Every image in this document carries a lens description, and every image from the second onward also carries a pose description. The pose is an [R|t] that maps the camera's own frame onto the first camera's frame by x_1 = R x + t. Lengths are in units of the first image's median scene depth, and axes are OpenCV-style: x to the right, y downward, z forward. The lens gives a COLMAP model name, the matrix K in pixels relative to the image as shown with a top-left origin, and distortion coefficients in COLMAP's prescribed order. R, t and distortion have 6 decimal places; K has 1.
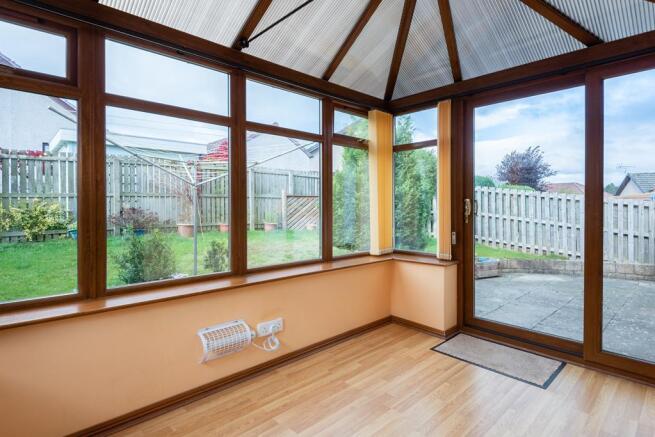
lens RADIAL K [[345.5, 0, 326.7], [0, 345.5, 205.8], [0, 0, 1]] dist [0.002774, 0.000314]
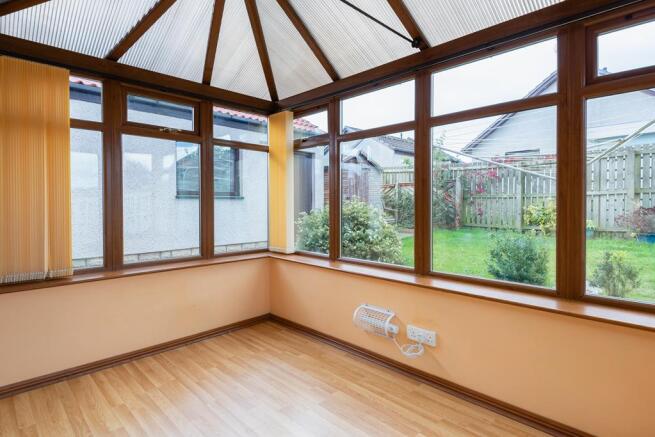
lens RADIAL K [[345.5, 0, 326.7], [0, 345.5, 205.8], [0, 0, 1]] dist [0.002774, 0.000314]
pose [[0.023002, 0.008013, -0.999703, 0.802764], [-0.003137, 0.999964, 0.007943, -0.006744], [0.999730, 0.002954, 0.023027, 0.756764]]
